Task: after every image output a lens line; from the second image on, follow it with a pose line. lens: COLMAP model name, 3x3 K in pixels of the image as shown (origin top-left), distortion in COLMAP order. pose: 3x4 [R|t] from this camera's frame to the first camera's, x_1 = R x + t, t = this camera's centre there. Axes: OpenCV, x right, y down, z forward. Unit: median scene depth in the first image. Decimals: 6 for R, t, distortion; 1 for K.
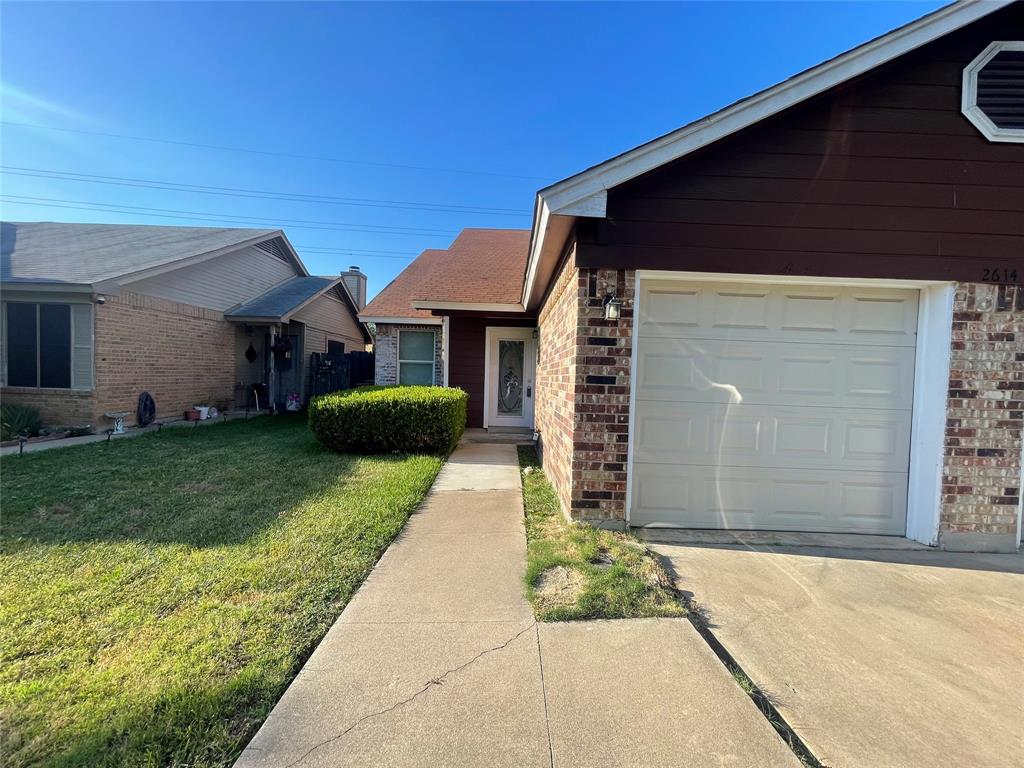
lens RADIAL K [[411.4, 0, 507.0], [0, 411.4, 387.2], [0, 0, 1]] dist [0.001866, -0.001053]
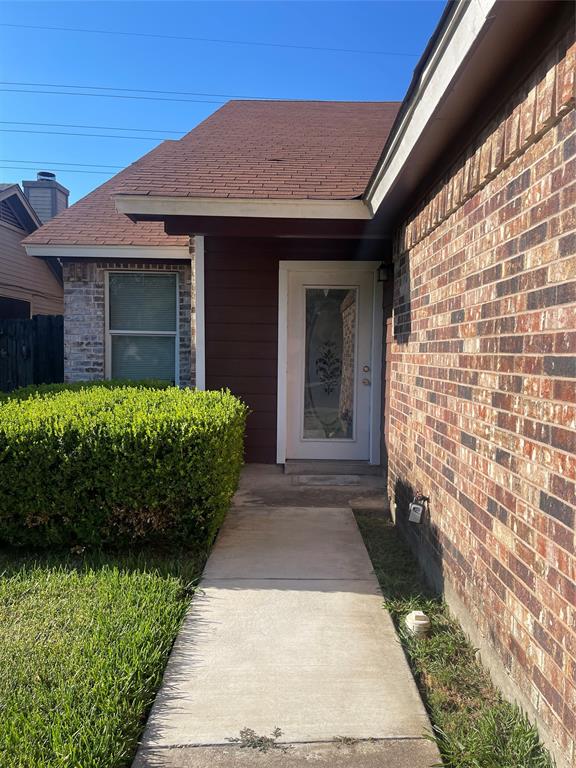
lens RADIAL K [[577.0, 0, 290.5], [0, 577.0, 385.2], [0, 0, 1]] dist [0.056535, -0.065446]
pose [[0.999911, -0.012599, -0.004411, -0.085616], [0.012739, 0.999366, 0.033251, -0.048710], [0.003989, -0.033305, 0.999437, 0.704305]]
